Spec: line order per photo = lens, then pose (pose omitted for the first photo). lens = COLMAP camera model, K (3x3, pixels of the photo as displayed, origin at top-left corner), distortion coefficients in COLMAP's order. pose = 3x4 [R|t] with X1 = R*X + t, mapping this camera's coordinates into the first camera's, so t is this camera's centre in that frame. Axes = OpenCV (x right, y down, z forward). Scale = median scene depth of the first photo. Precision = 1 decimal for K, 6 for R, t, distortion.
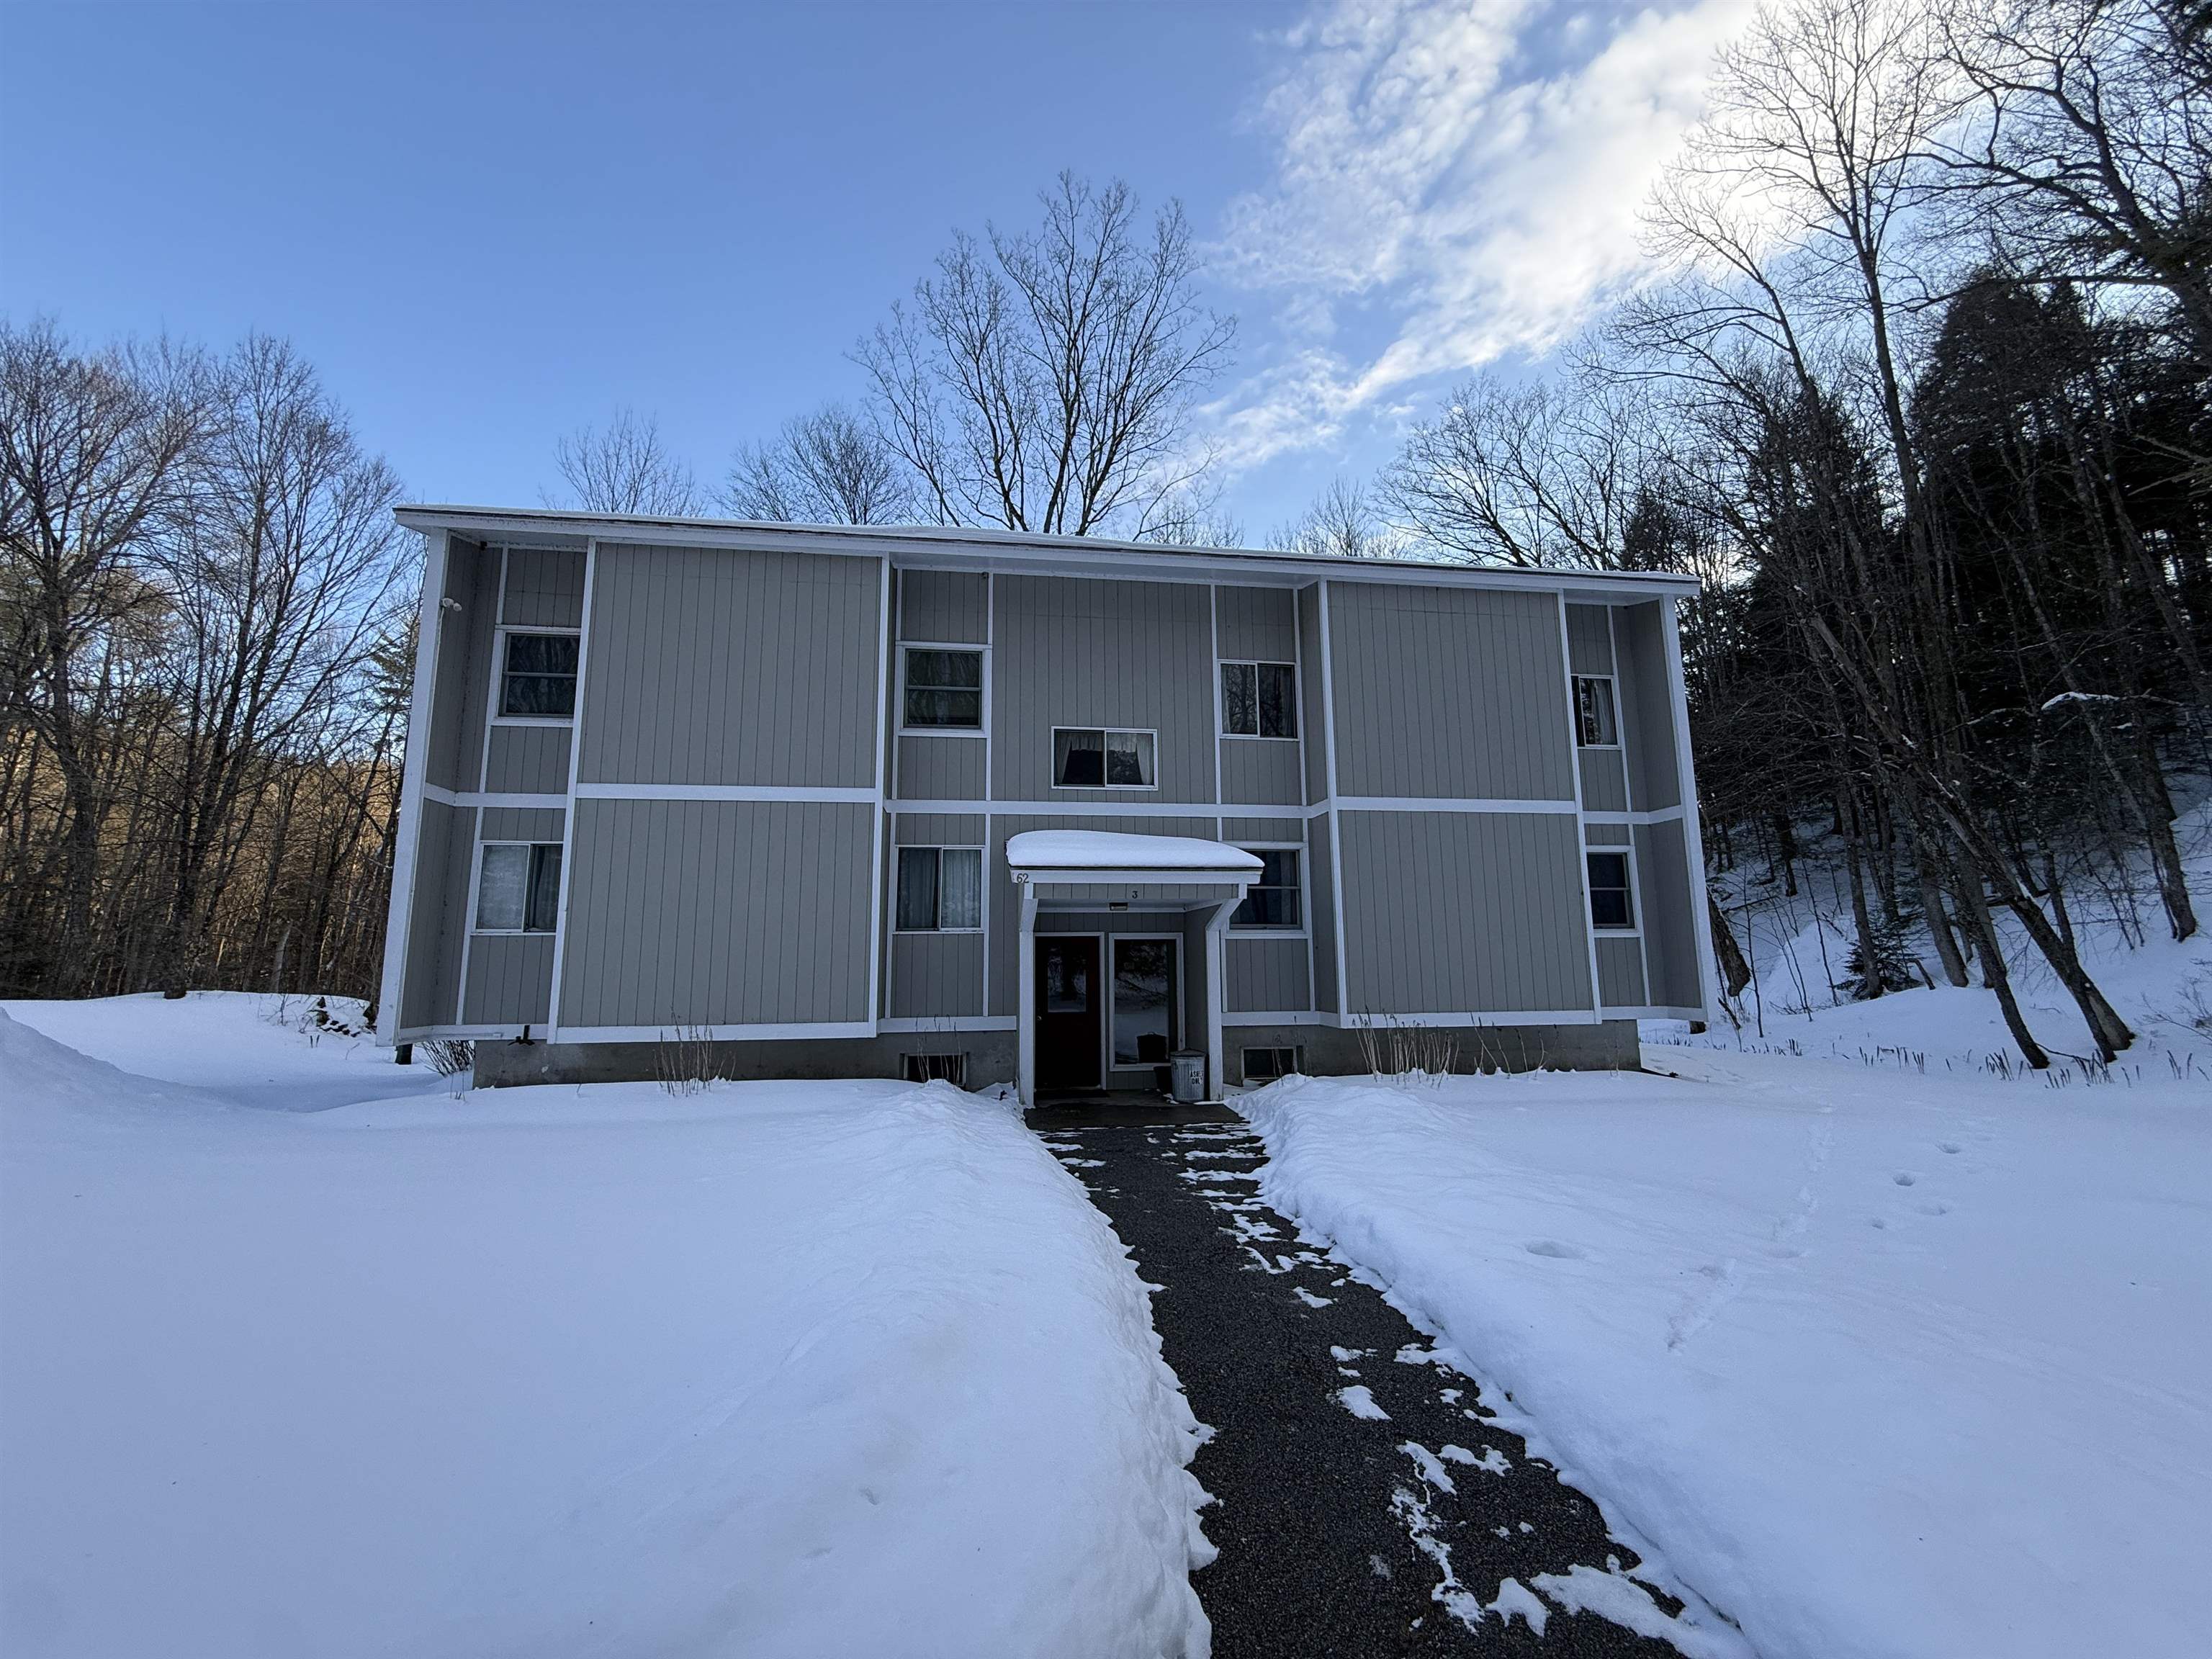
lens RADIAL K [[884.1, 0, 1106.0], [0, 884.1, 829.5], [0, 0, 1]] dist [0.002713, 0.000062]
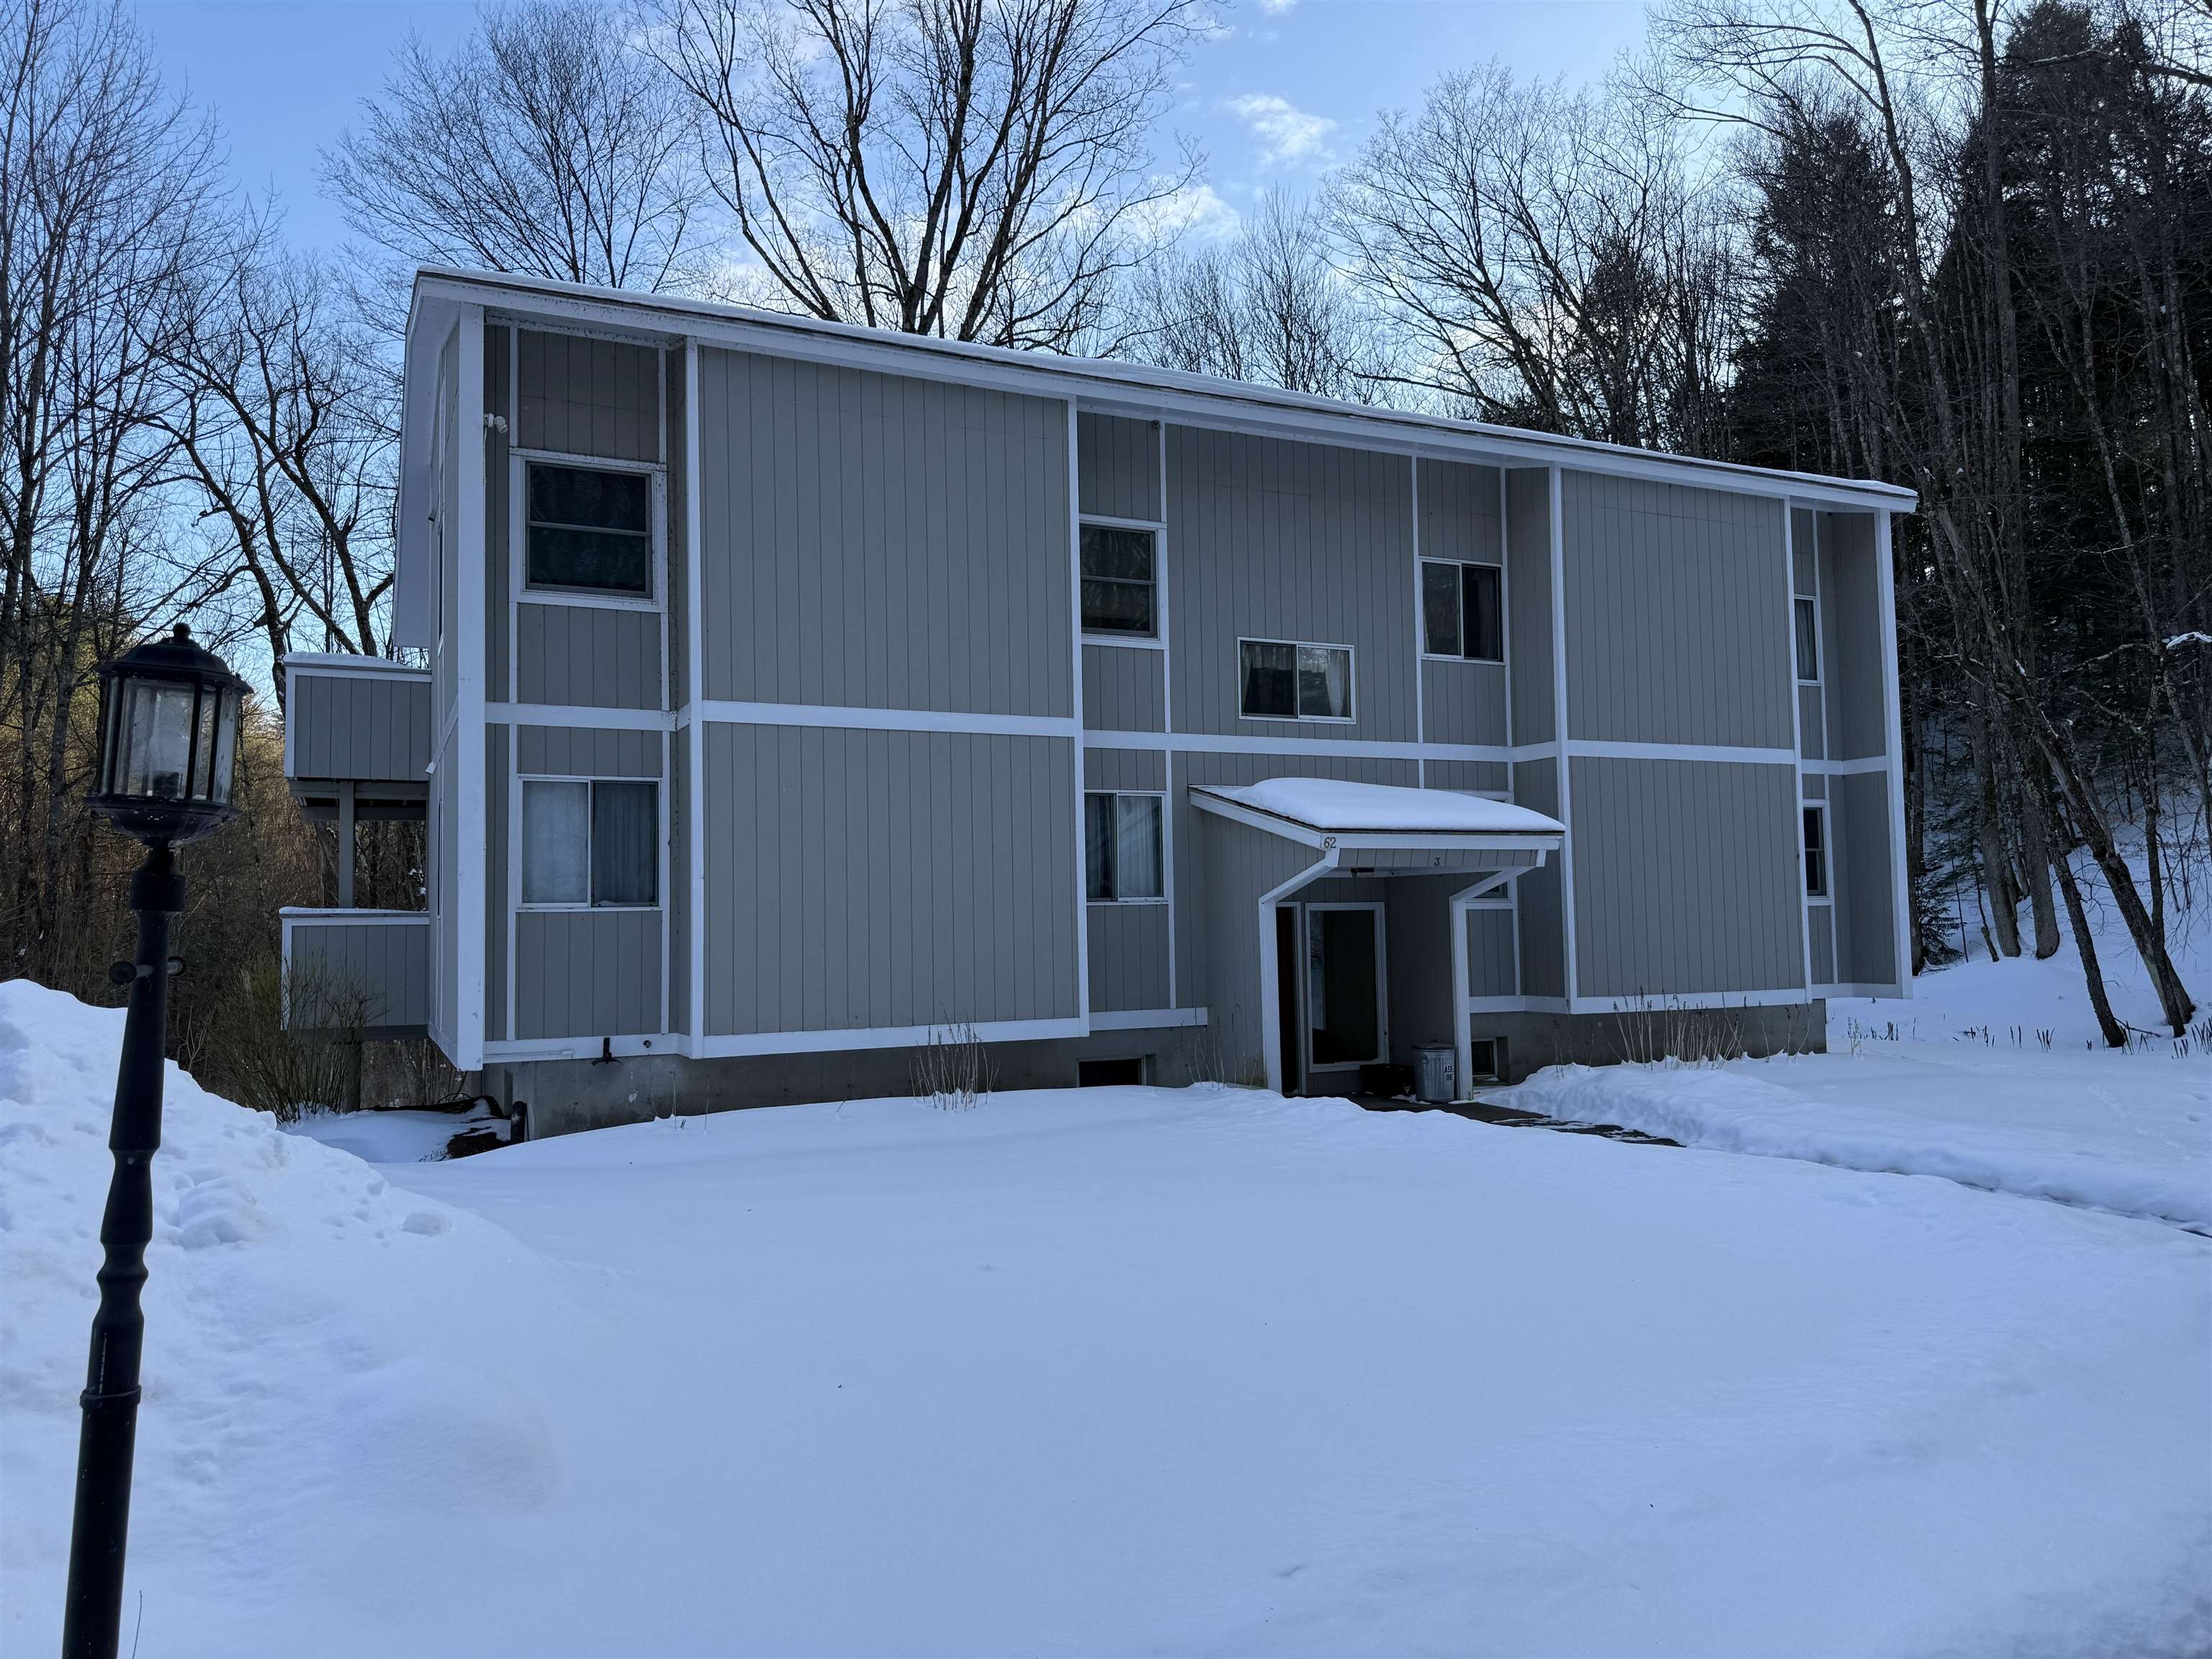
lens RADIAL K [[1615.8, 0, 1034.9], [0, 1615.8, 838.4], [0, 0, 1]] dist [0.140350, -0.177990]
pose [[0.950404, 0.007495, 0.310929, -0.663527], [-0.035128, 0.995900, 0.083366, -0.053189], [-0.309029, -0.090154, 0.946770, -0.297568]]
